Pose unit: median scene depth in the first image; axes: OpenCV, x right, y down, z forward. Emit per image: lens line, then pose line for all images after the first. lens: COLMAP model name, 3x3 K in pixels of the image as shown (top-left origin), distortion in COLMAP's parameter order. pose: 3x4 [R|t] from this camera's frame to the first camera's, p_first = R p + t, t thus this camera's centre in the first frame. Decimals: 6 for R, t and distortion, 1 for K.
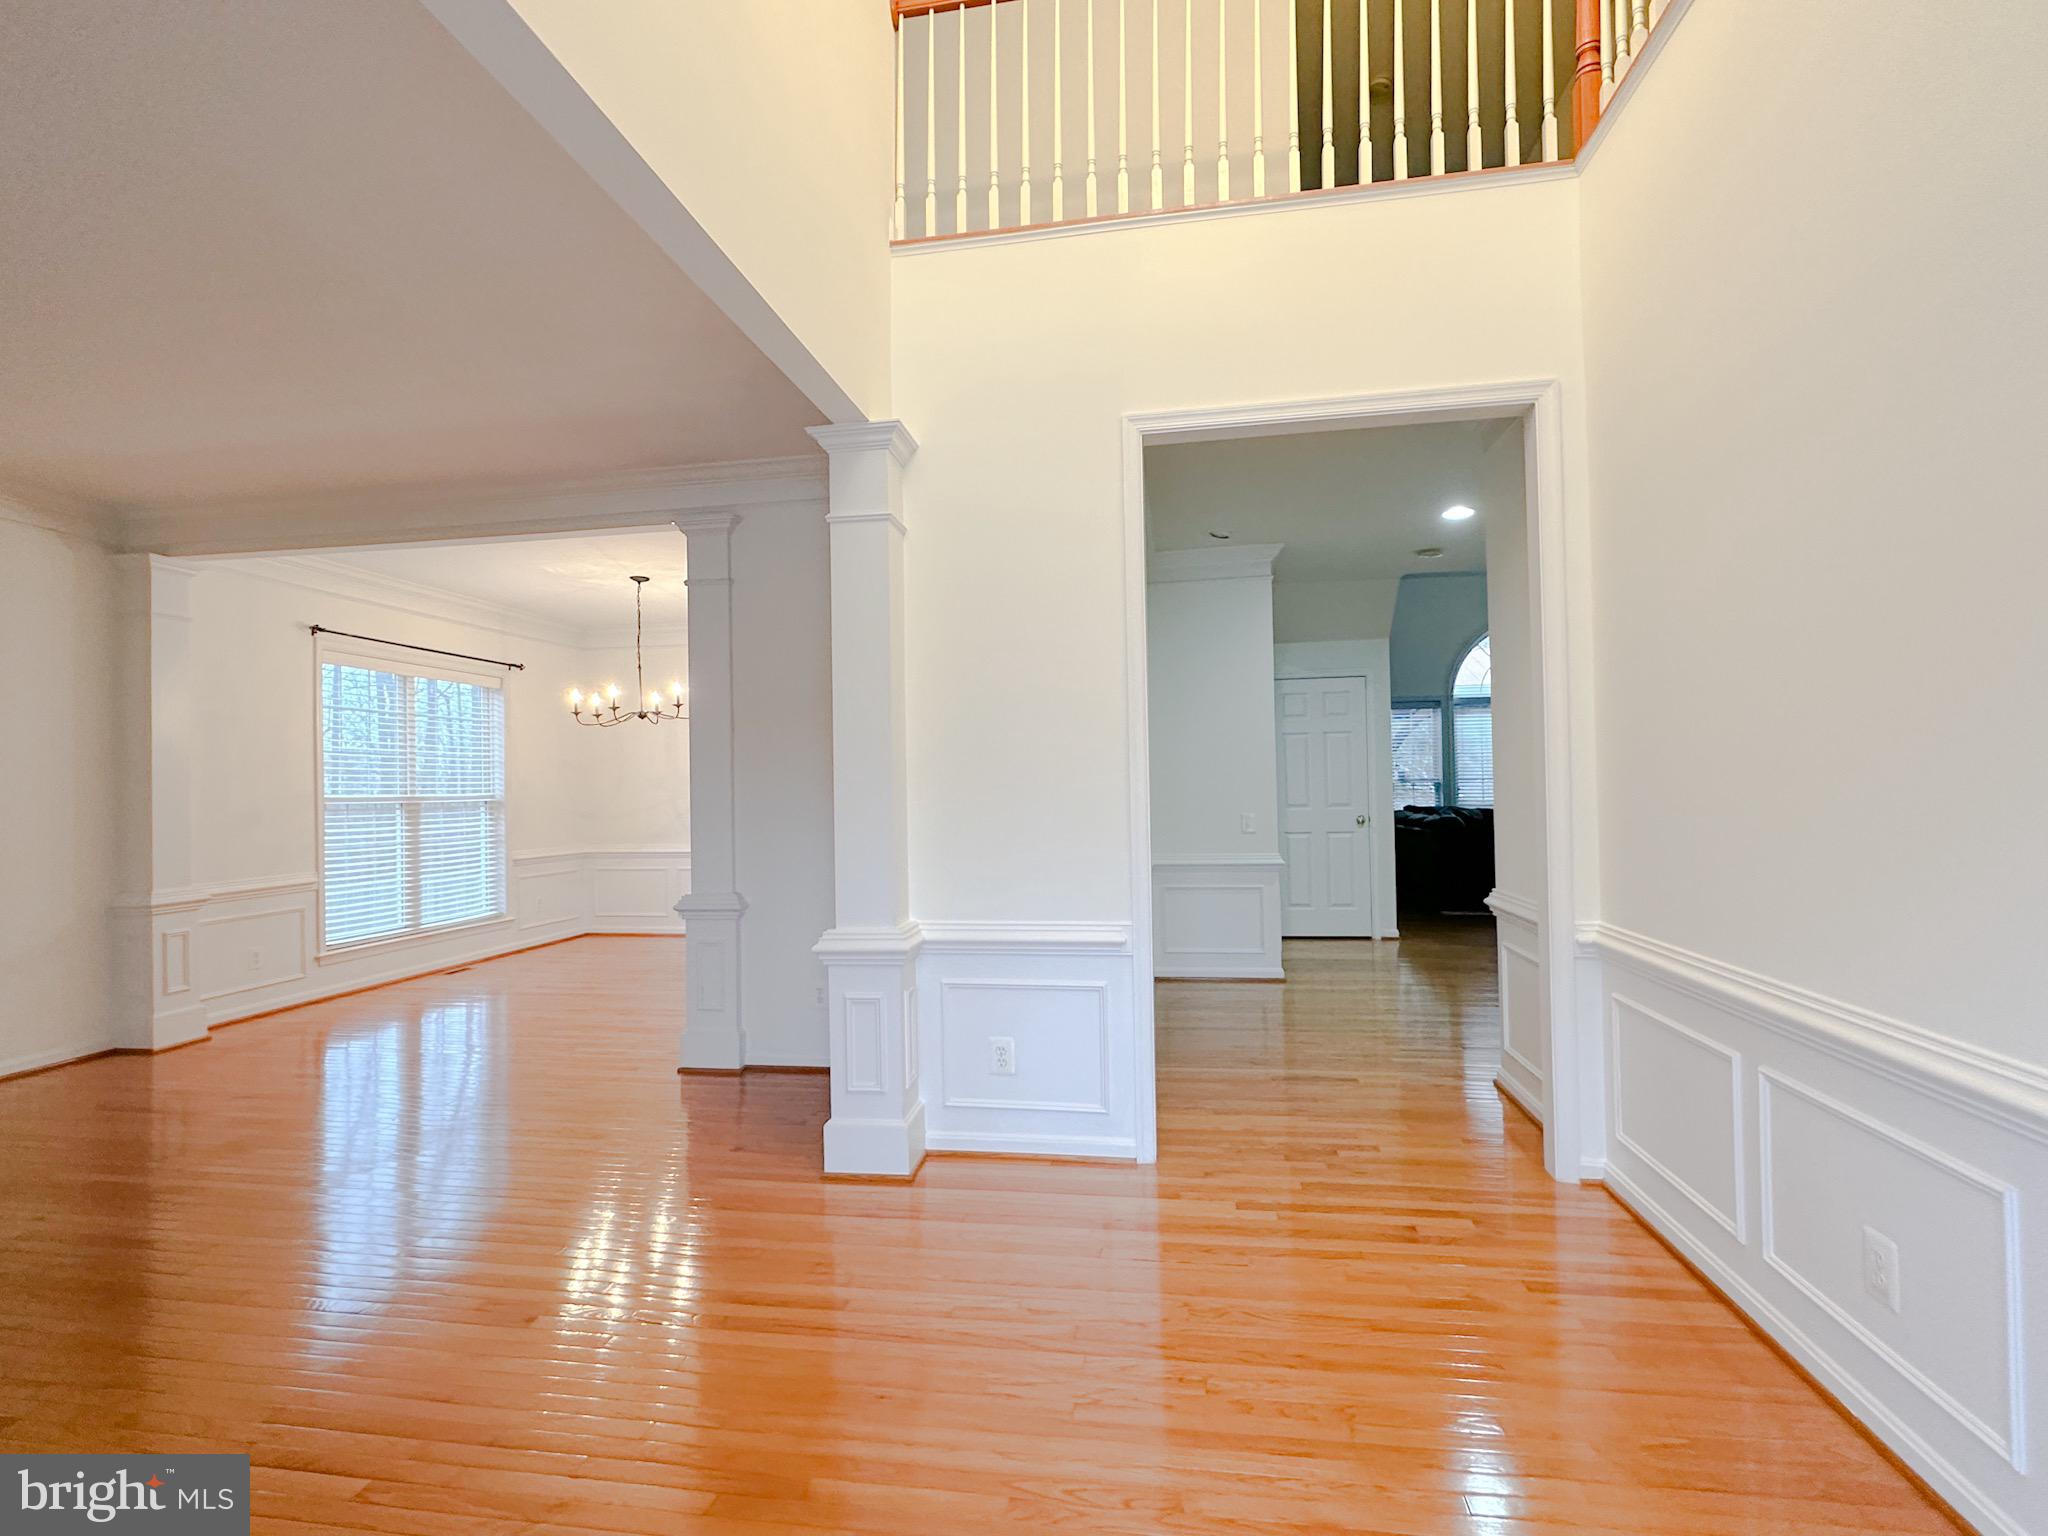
lens RADIAL K [[1010.5, 0, 1015.6], [0, 1010.5, 771.6], [0, 0, 1]] dist [0.000915, 0.000688]
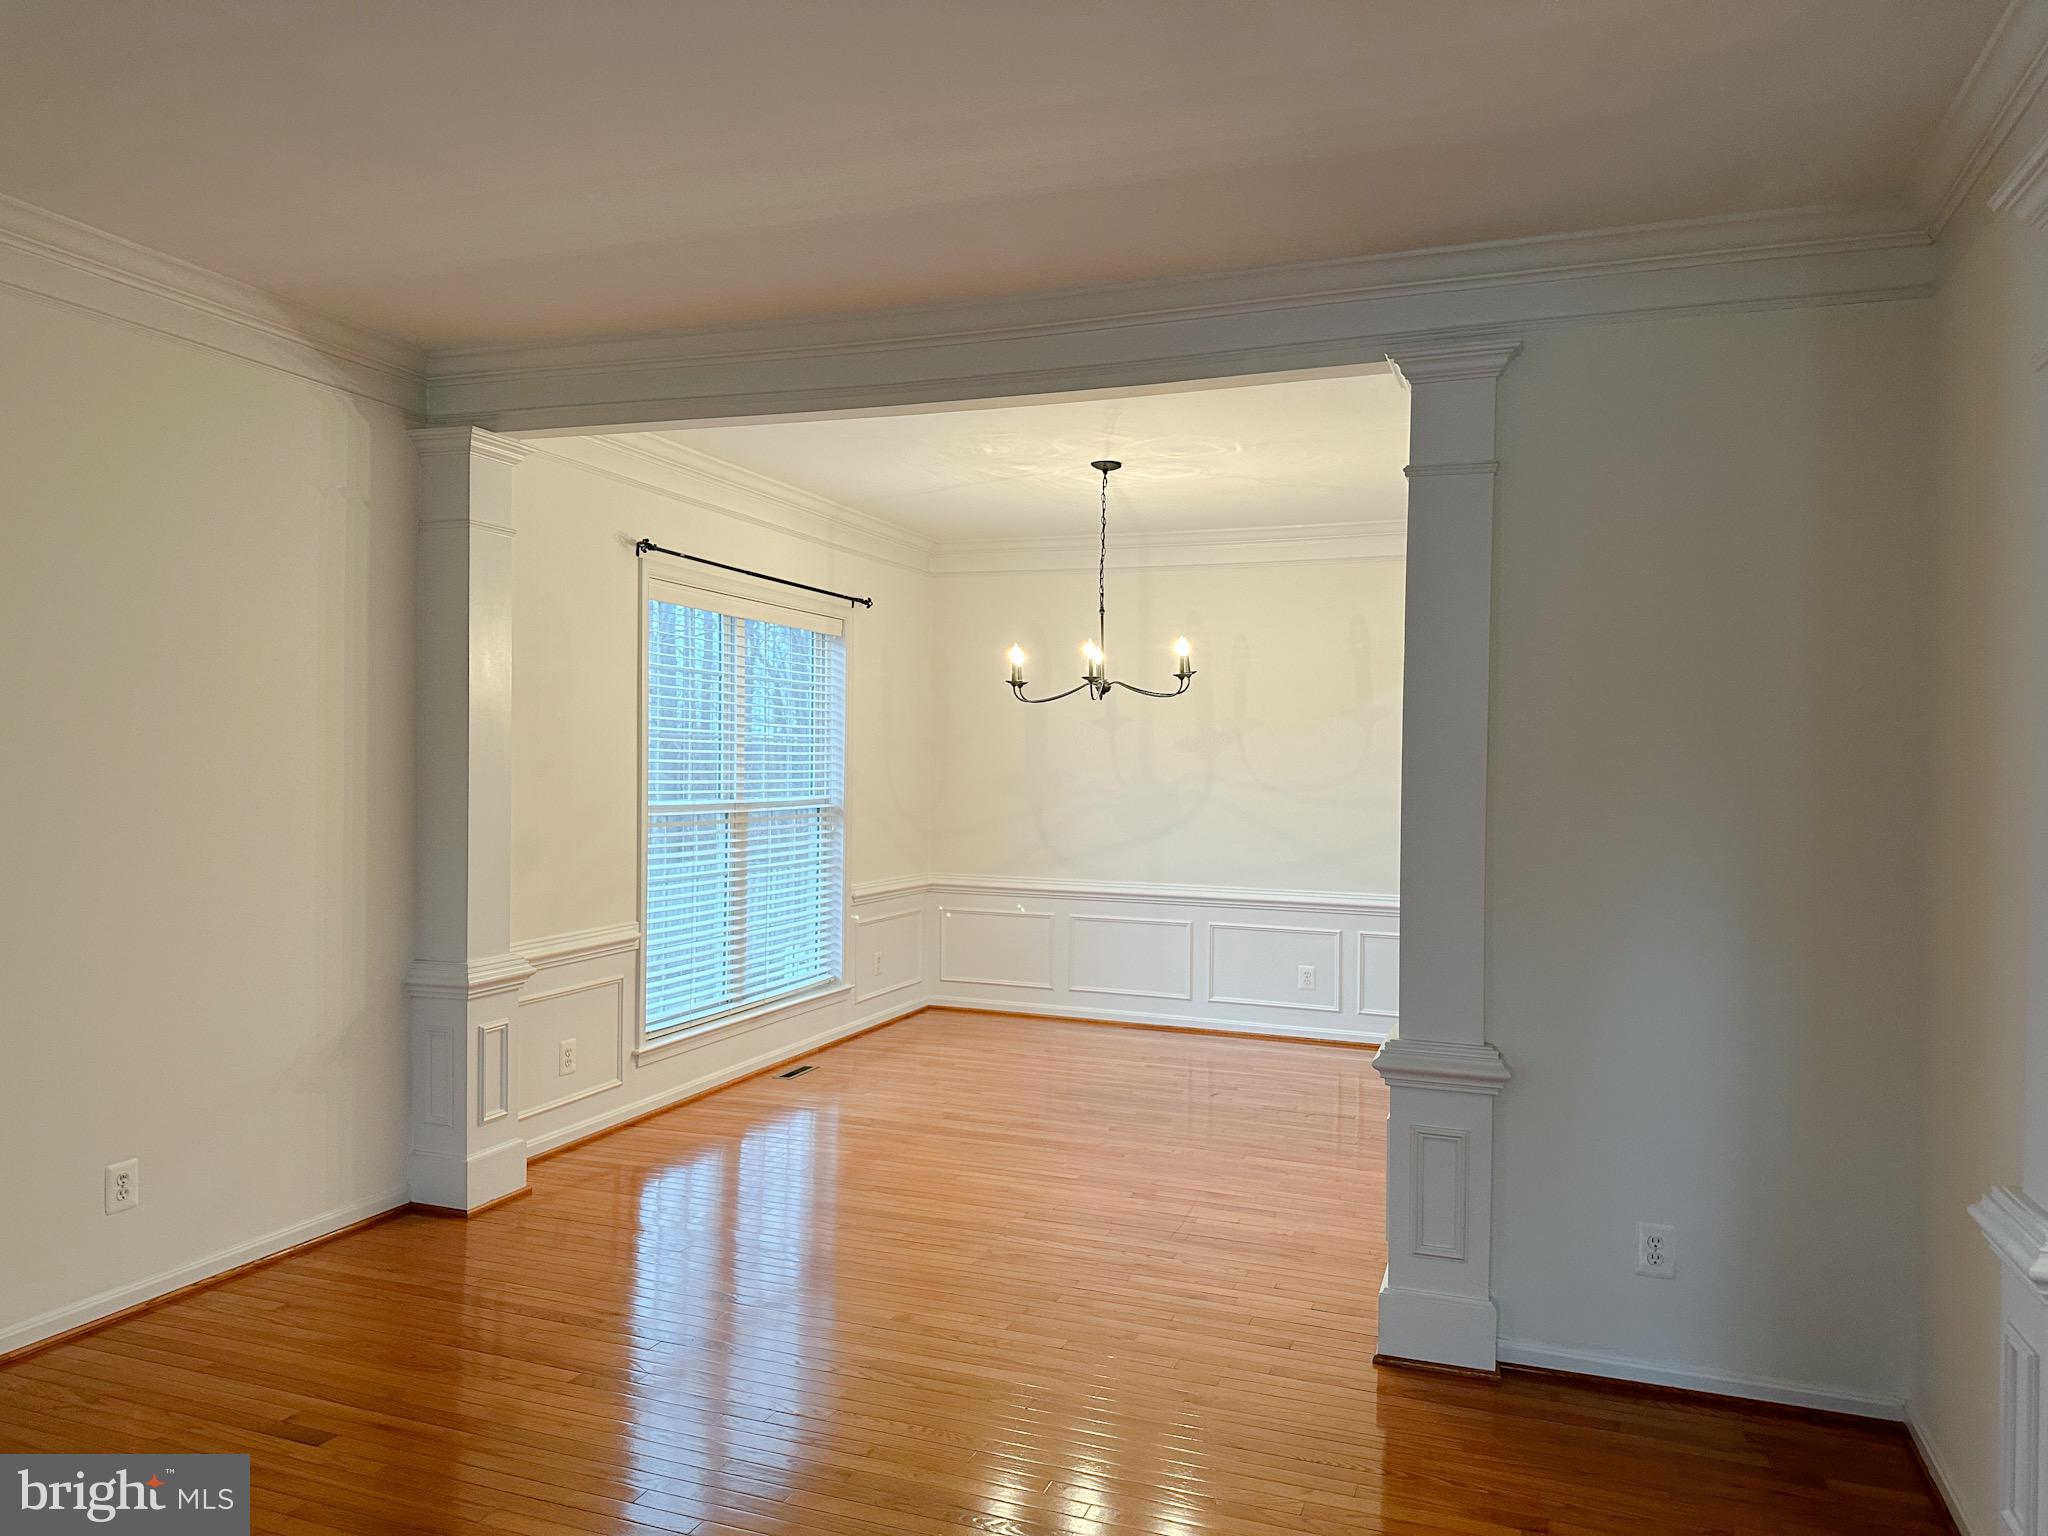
lens RADIAL K [[1395.1, 0, 1020.6], [0, 1395.1, 771.3], [0, 0, 1]] dist [-0.000998, -0.002228]
pose [[0.983175, 0.035952, -0.179094, -0.290311], [-0.031369, 0.999106, 0.028355, -0.029956], [0.179953, -0.022260, 0.983423, 0.165472]]
